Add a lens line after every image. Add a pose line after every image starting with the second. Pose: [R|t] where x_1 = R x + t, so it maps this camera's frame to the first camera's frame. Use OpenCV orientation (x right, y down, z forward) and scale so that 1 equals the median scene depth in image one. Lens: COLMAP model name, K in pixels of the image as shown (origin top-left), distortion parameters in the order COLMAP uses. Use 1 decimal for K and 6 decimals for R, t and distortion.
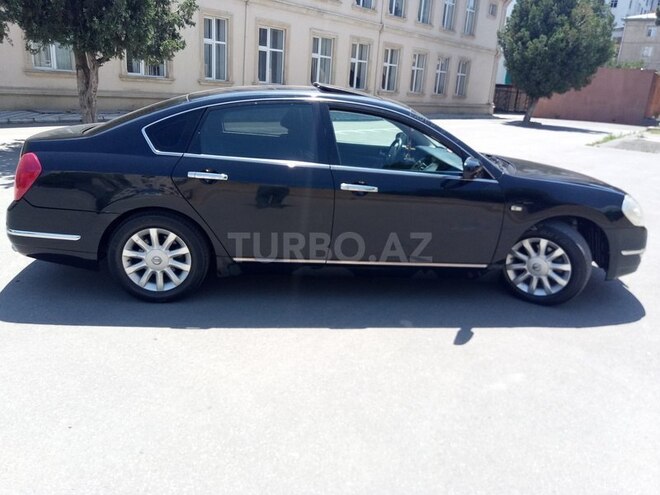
lens RADIAL K [[514.1, 0, 319.0], [0, 514.1, 247.6], [0, 0, 1]] dist [0.003738, -0.013971]
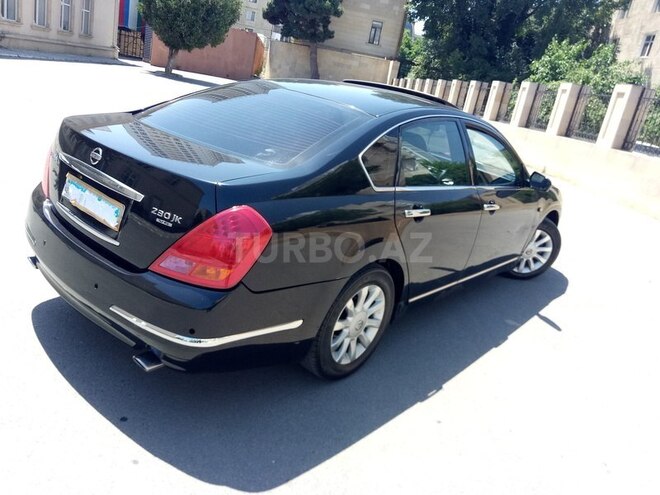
lens RADIAL K [[514.1, 0, 319.0], [0, 514.1, 247.6], [0, 0, 1]] dist [0.003738, -0.013971]
pose [[0.699917, -0.155247, 0.697148, -0.143258], [0.076072, 0.986742, 0.143362, -0.033737], [-0.710162, -0.047308, 0.702447, 0.082938]]
